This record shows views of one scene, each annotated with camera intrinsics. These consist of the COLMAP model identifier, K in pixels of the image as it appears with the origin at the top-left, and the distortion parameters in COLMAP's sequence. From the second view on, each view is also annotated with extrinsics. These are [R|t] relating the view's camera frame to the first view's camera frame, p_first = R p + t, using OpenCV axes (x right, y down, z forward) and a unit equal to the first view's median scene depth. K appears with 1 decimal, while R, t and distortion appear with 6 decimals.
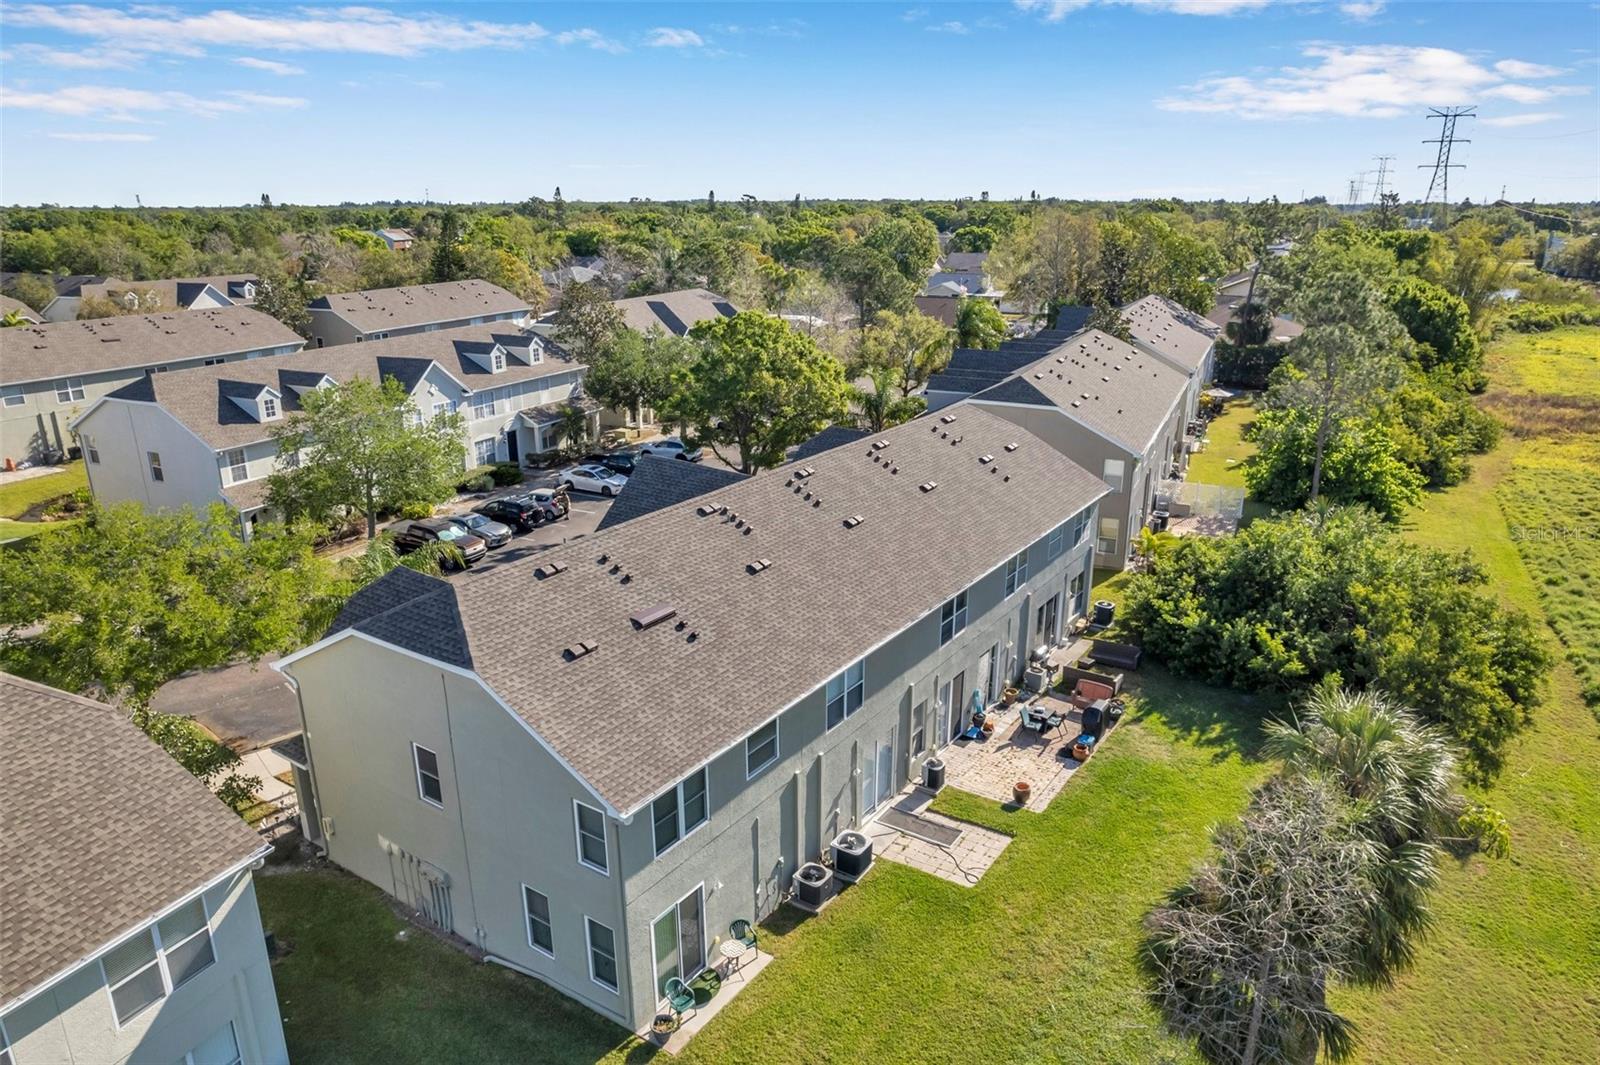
lens RADIAL K [[1046.0, 0, 800.0], [0, 1046.0, 532.5], [0, 0, 1]] dist [-0.029092, 0.001891]
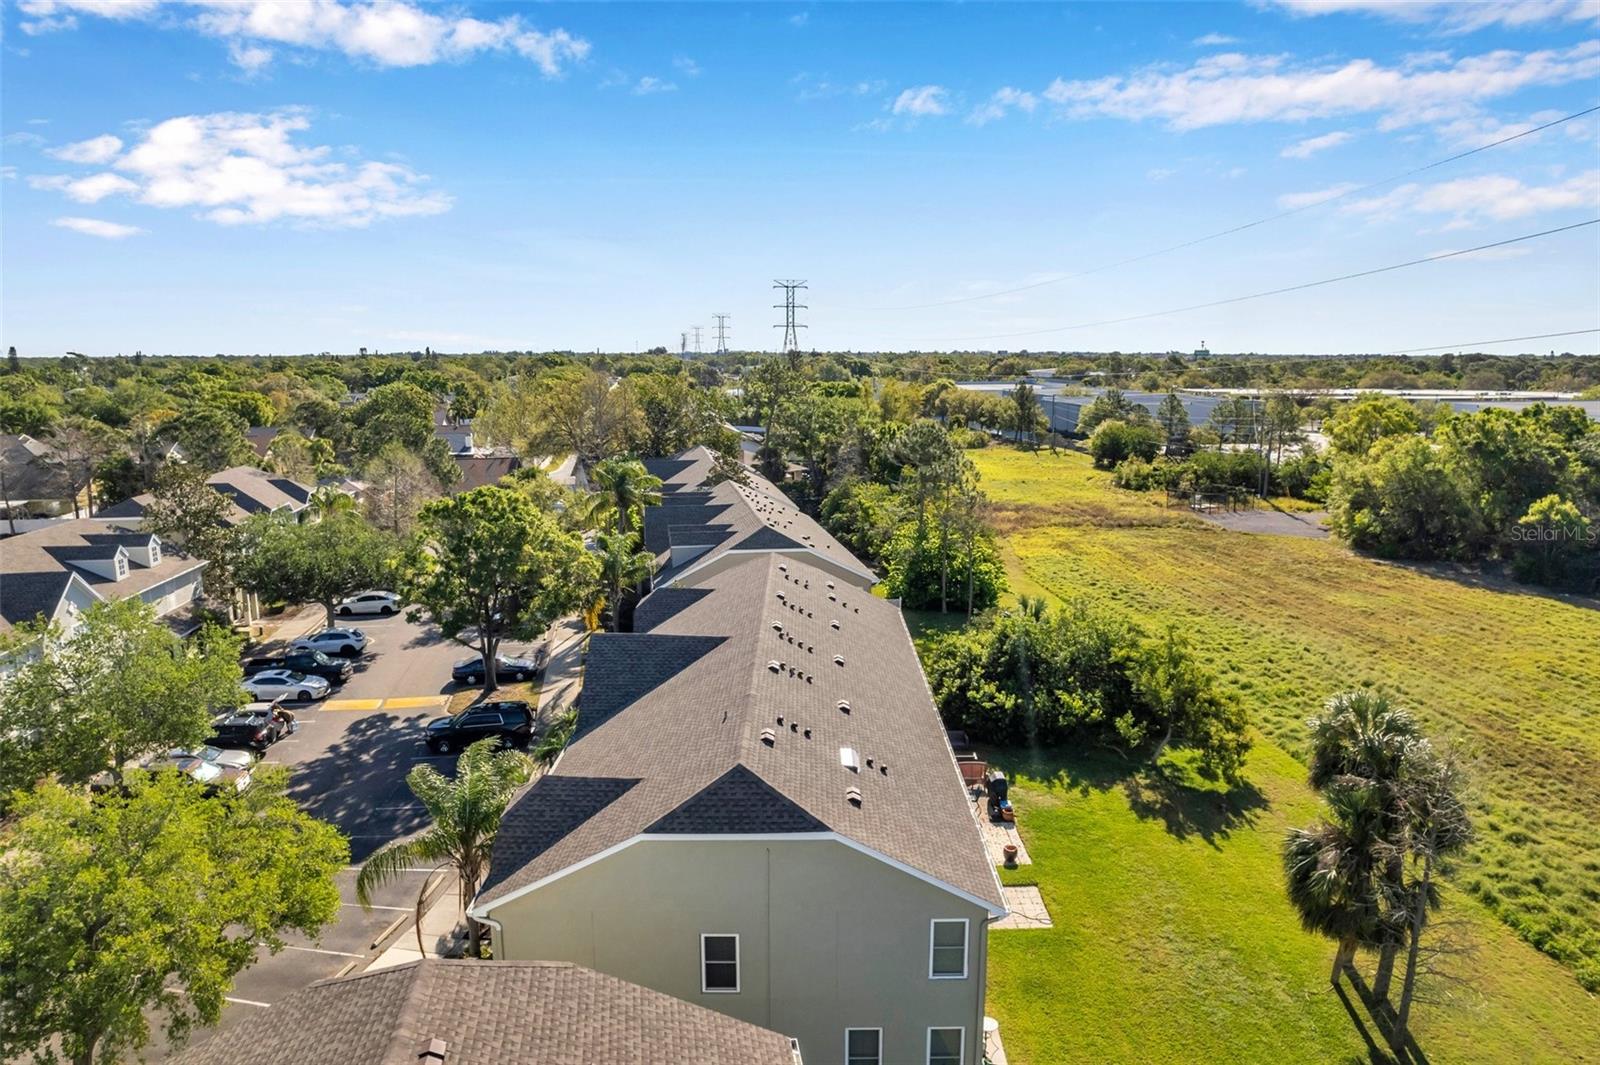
lens RADIAL K [[1052.2, 0, 810.4], [0, 1052.2, 547.6], [0, 0, 1]] dist [-0.077241, 0.063730]
pose [[0.826818, -0.101660, 0.553206, -0.381972], [0.169604, 0.982814, -0.072883, -0.034045], [-0.536289, 0.154087, 0.829850, 0.028941]]
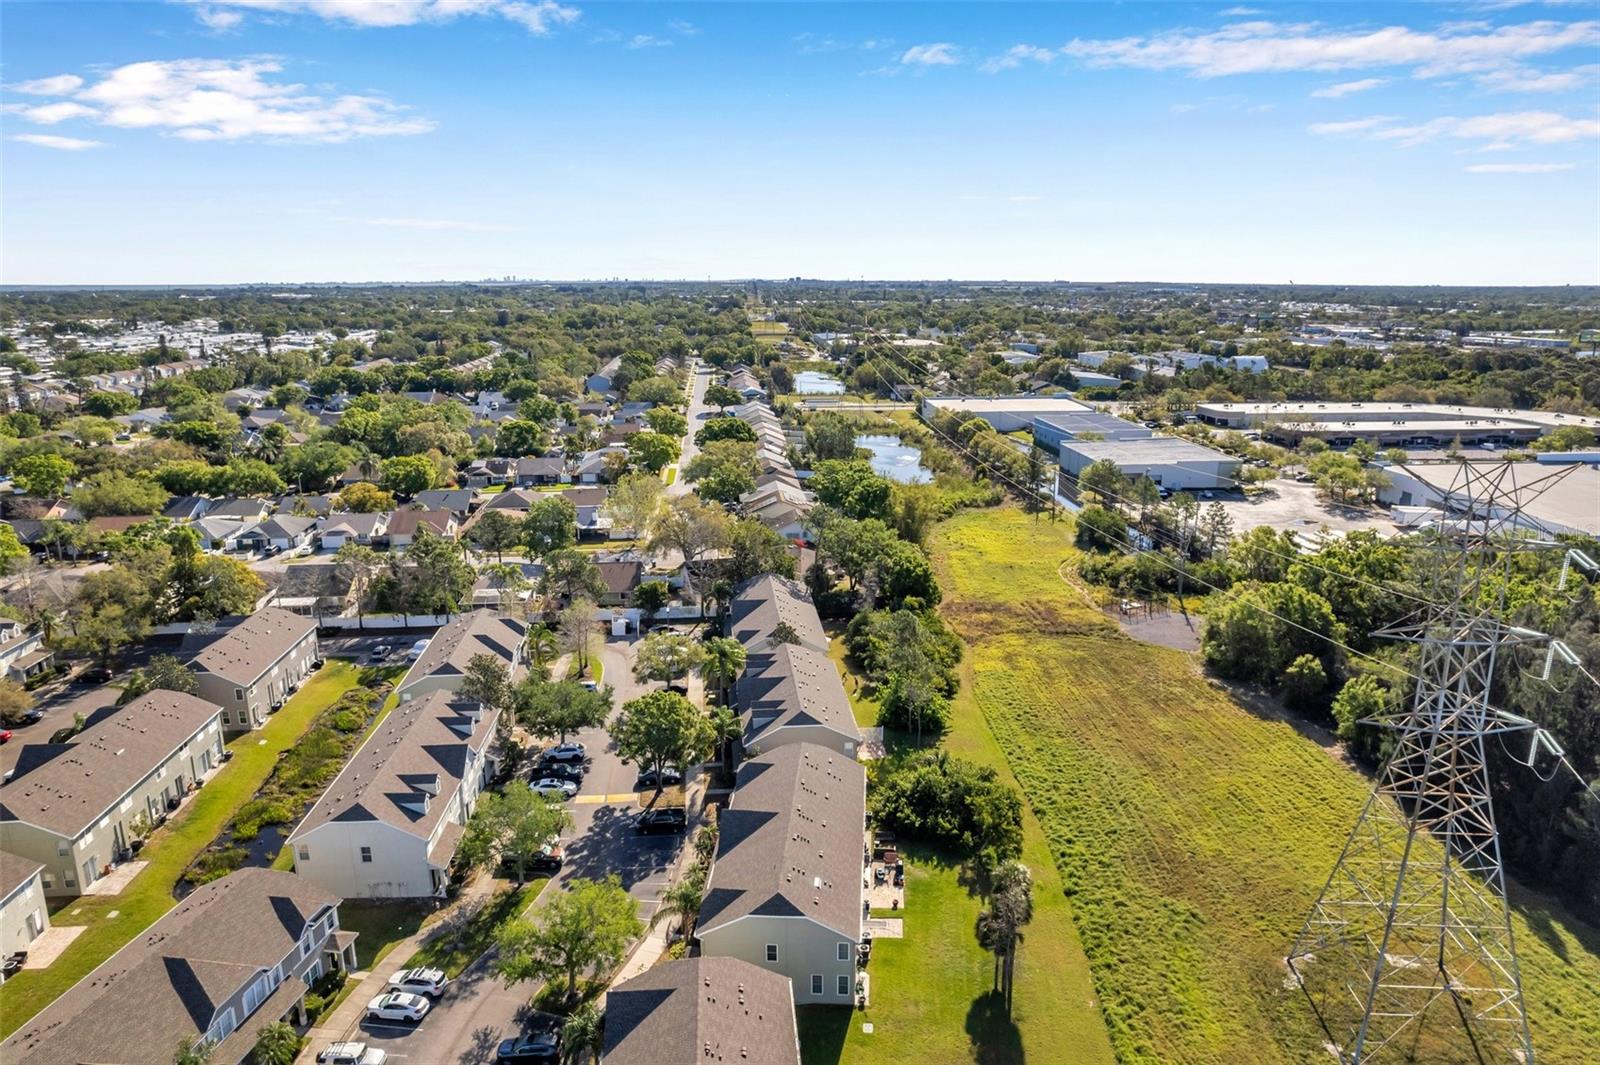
lens RADIAL K [[1052.2, 0, 810.4], [0, 1052.2, 547.6], [0, 0, 1]] dist [-0.077241, 0.063730]
pose [[0.863228, -0.125134, 0.489060, -0.797047], [0.153693, 0.987946, -0.018497, -0.440989], [-0.480850, 0.091132, 0.872054, -0.941193]]
